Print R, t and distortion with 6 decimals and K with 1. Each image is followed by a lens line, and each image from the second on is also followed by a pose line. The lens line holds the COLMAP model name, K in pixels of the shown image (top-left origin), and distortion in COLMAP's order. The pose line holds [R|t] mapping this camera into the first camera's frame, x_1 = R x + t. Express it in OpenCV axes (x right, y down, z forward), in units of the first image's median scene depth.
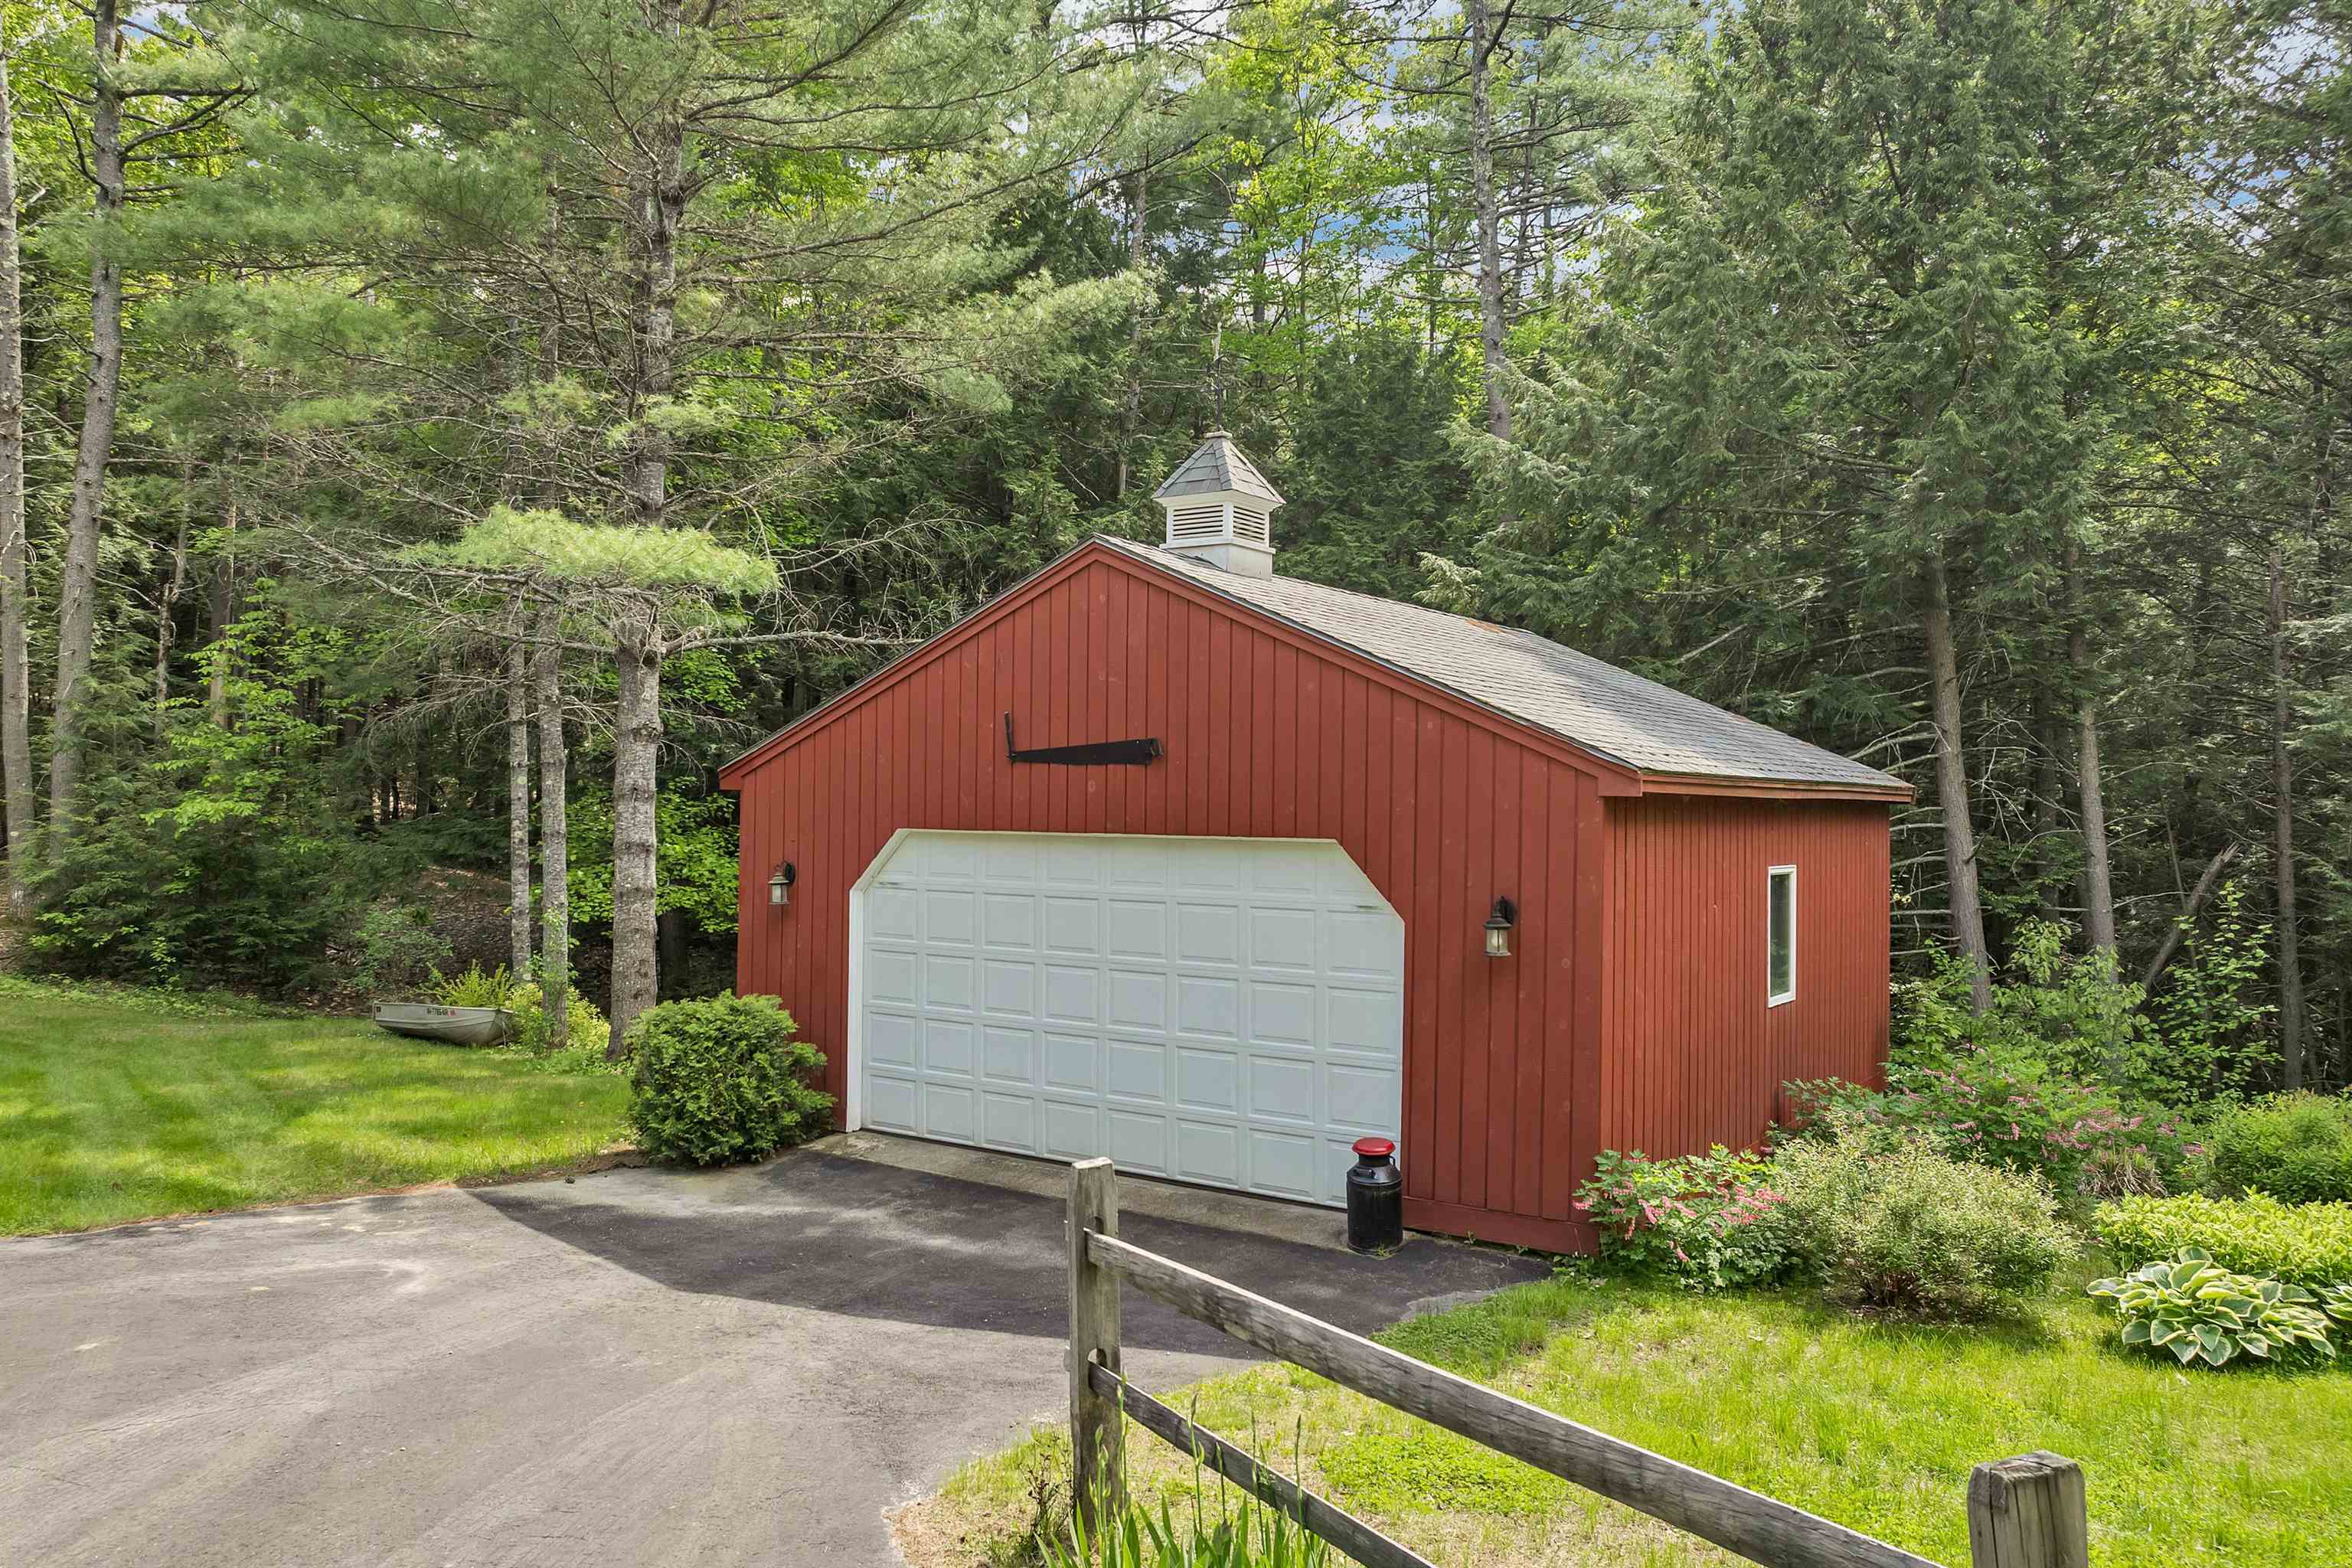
lens RADIAL K [[1692.0, 0, 1175.3], [0, 1692.0, 764.6], [0, 0, 1]] dist [-0.034378, 0.009170]
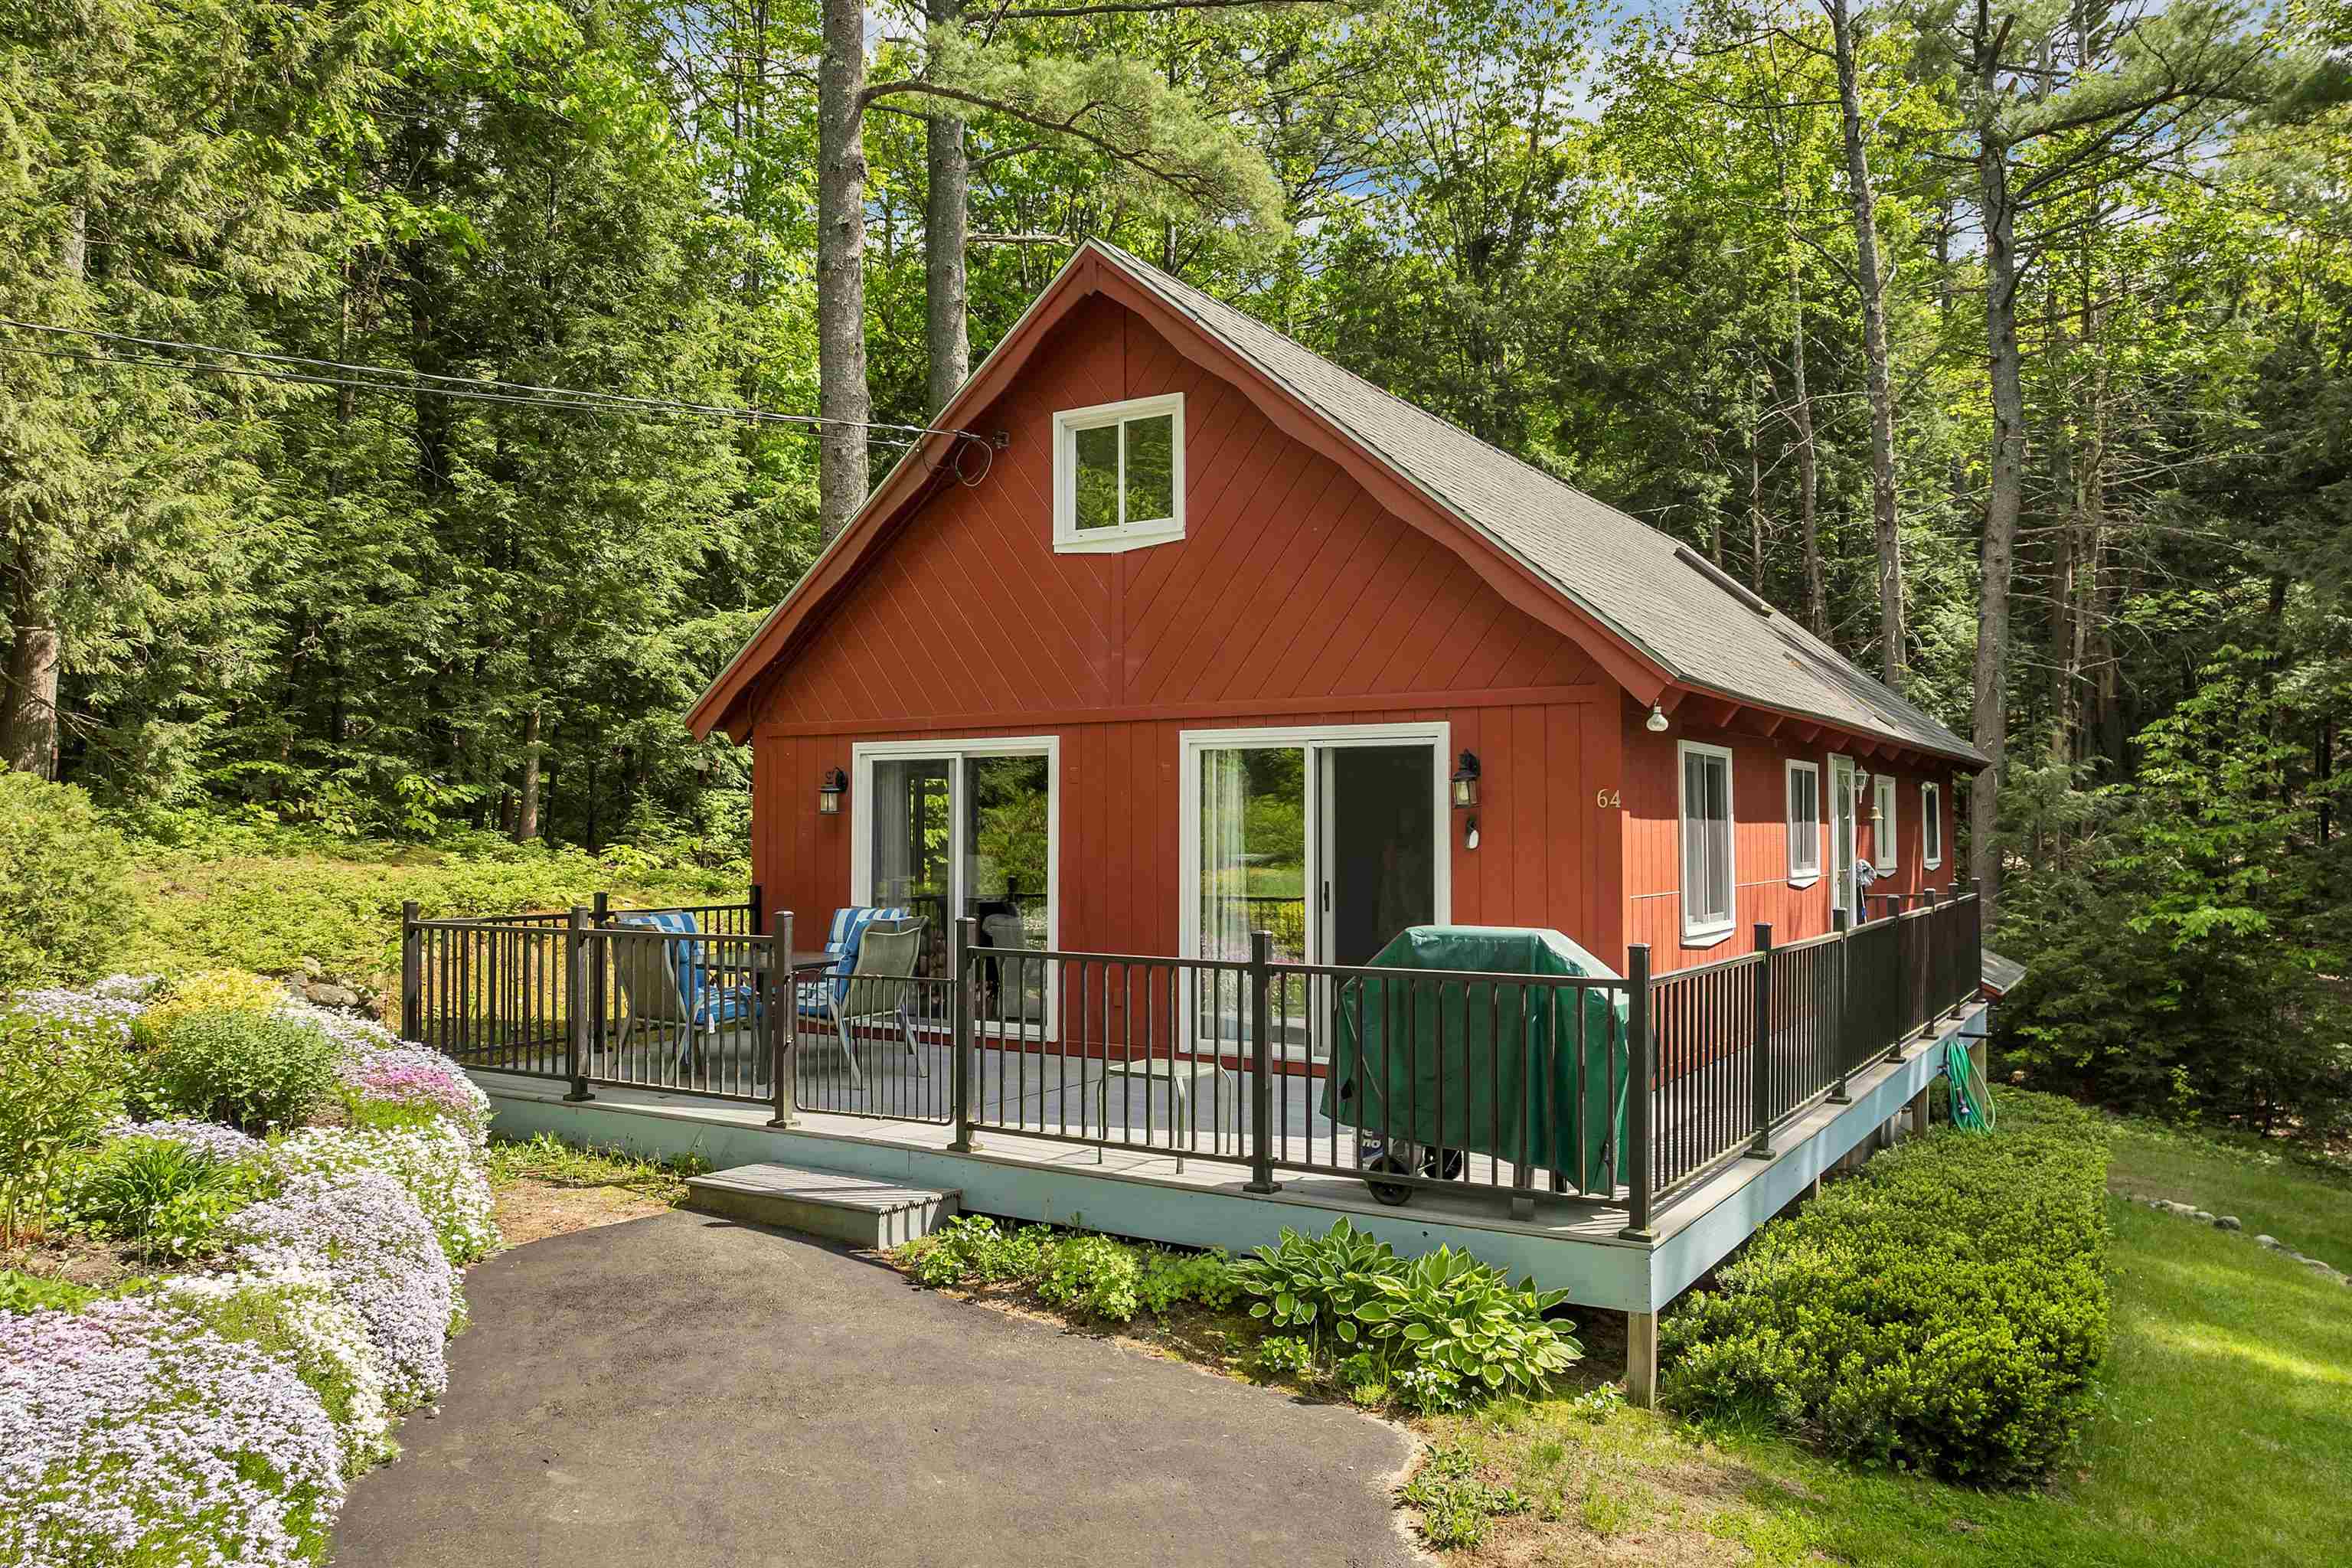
lens RADIAL K [[1692.0, 0, 1173.8], [0, 1692.0, 762.3], [0, 0, 1]] dist [-0.034378, 0.009170]
pose [[0.709566, -0.042659, -0.703347, -0.800337], [0.026903, 0.999078, -0.033454, -0.089234], [0.704126, 0.004815, 0.710059, 0.014337]]
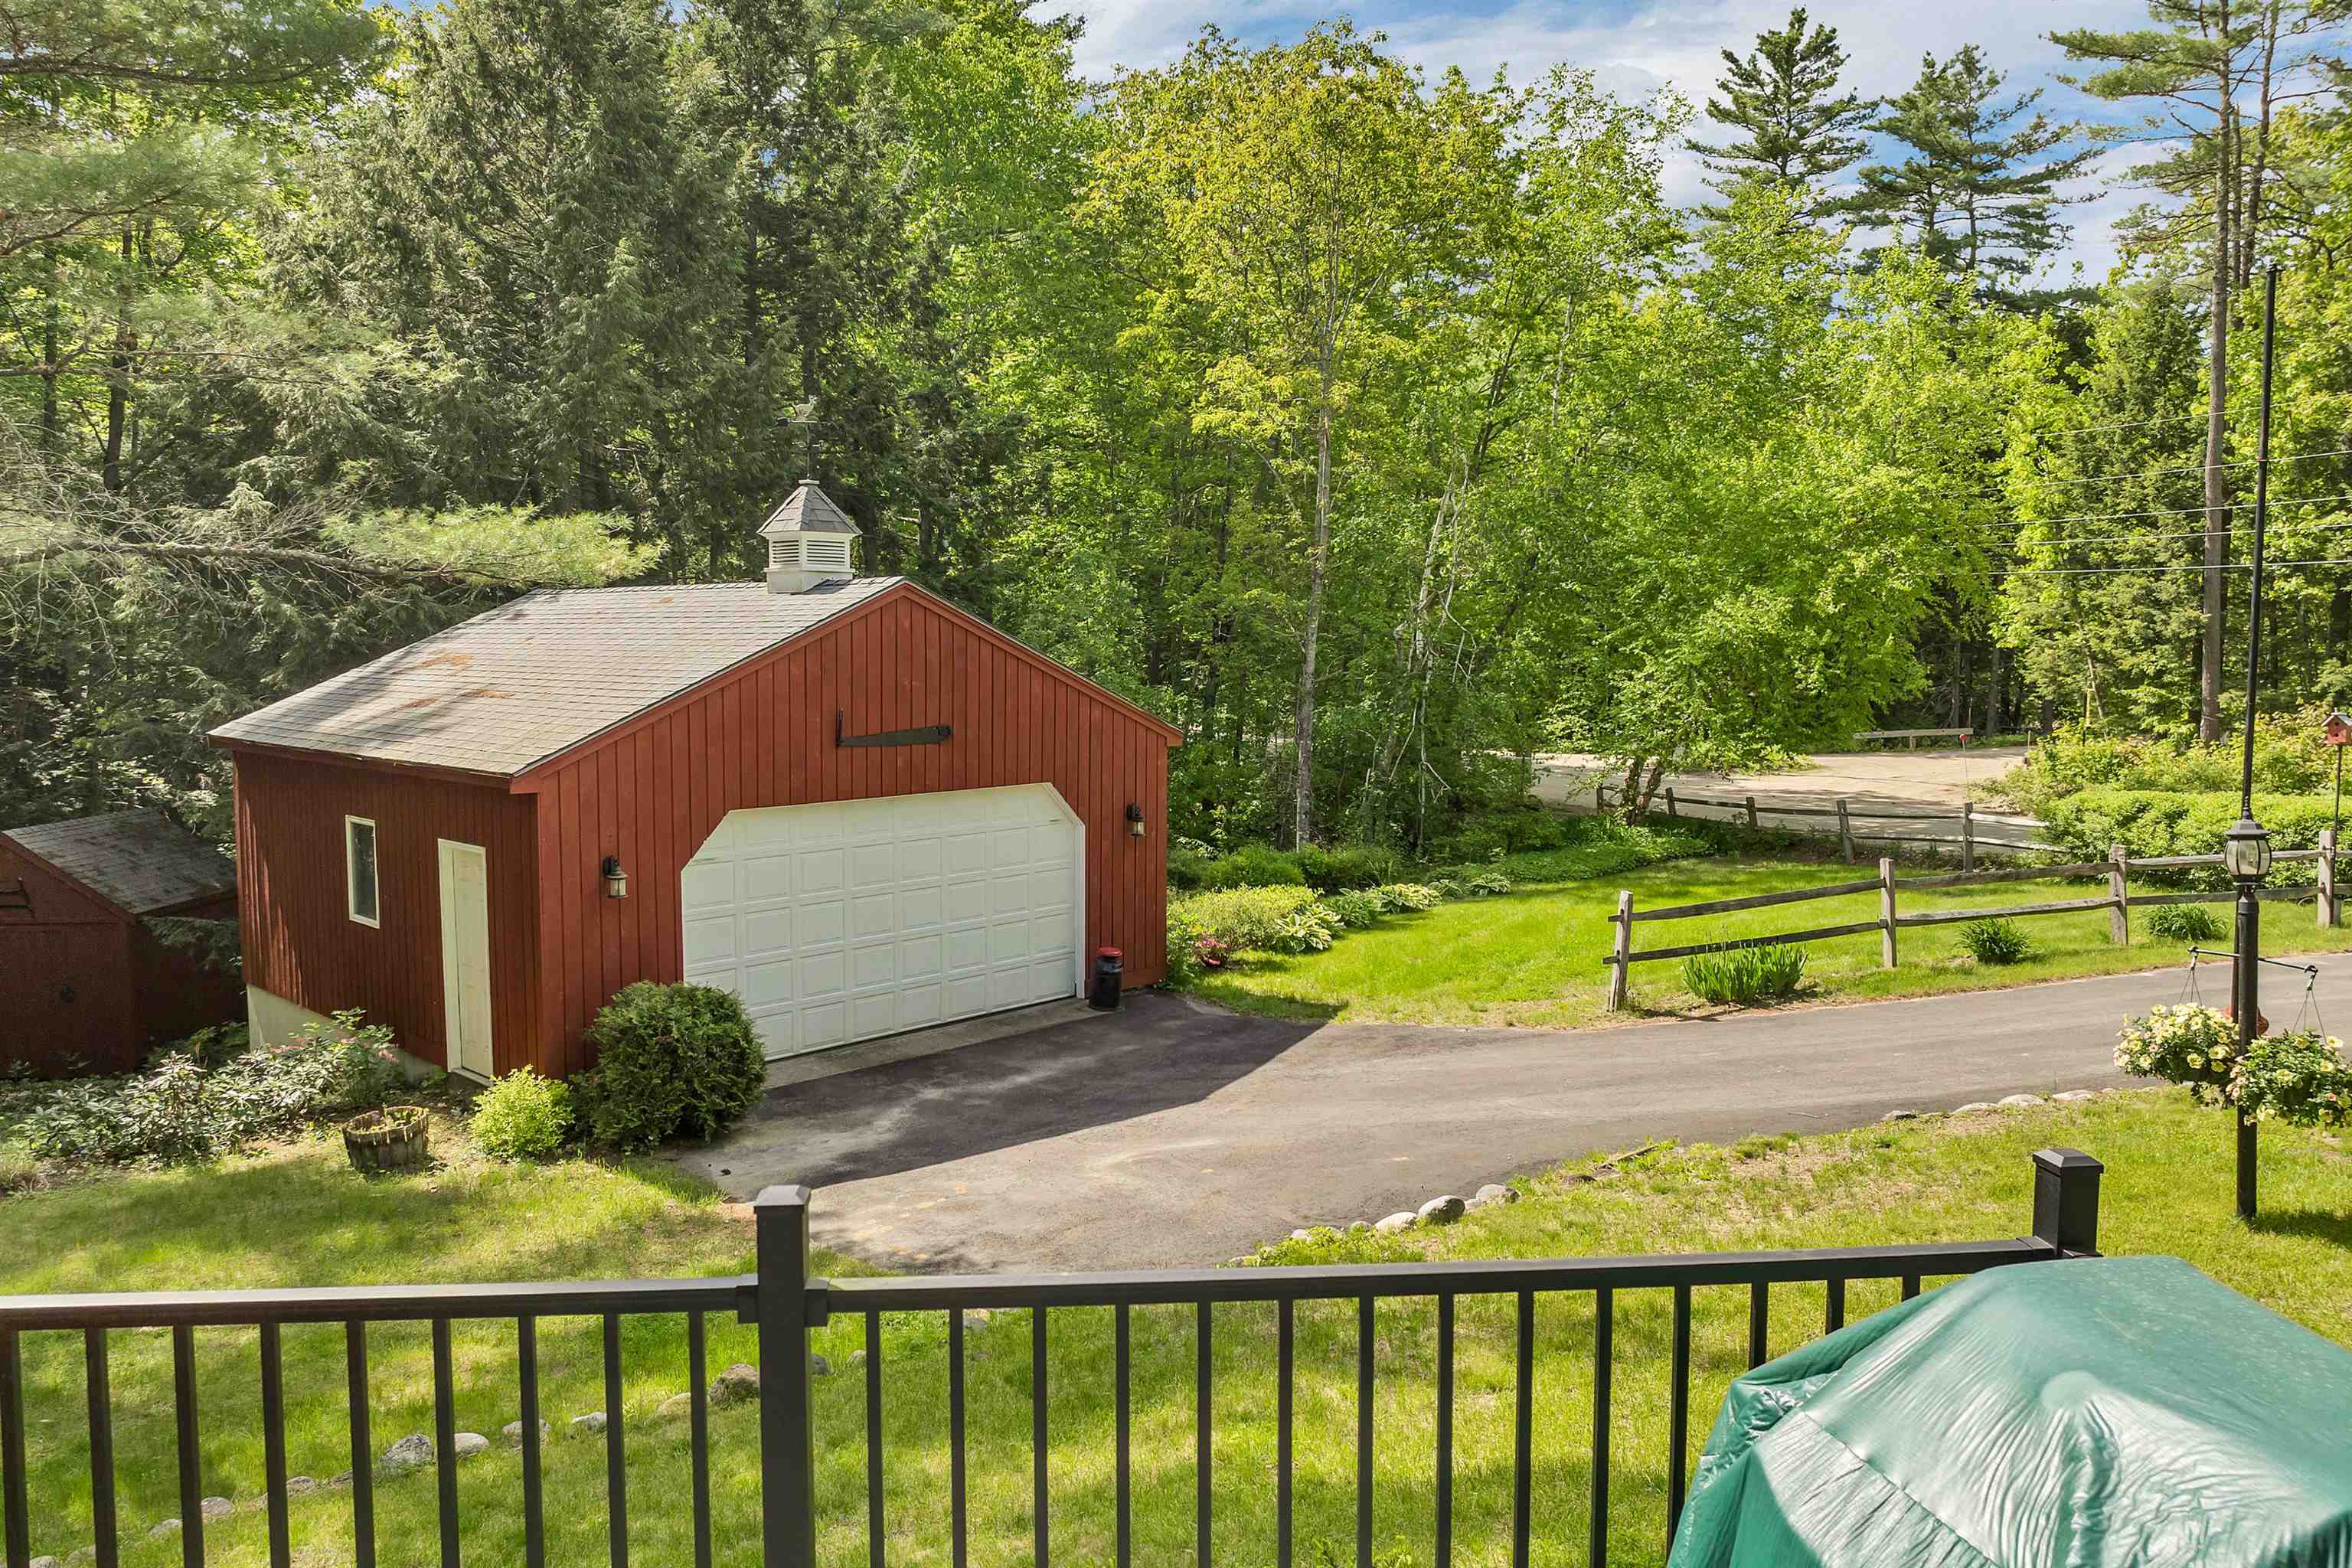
lens RADIAL K [[1692.0, 0, 1171.7], [0, 1692.0, 782.0], [0, 0, 1]] dist [-0.034378, 0.009170]
pose [[0.145328, -0.099058, 0.984412, -1.252204], [-0.019775, 0.994486, 0.102991, -0.105936], [-0.989186, -0.034434, 0.142567, 0.538964]]
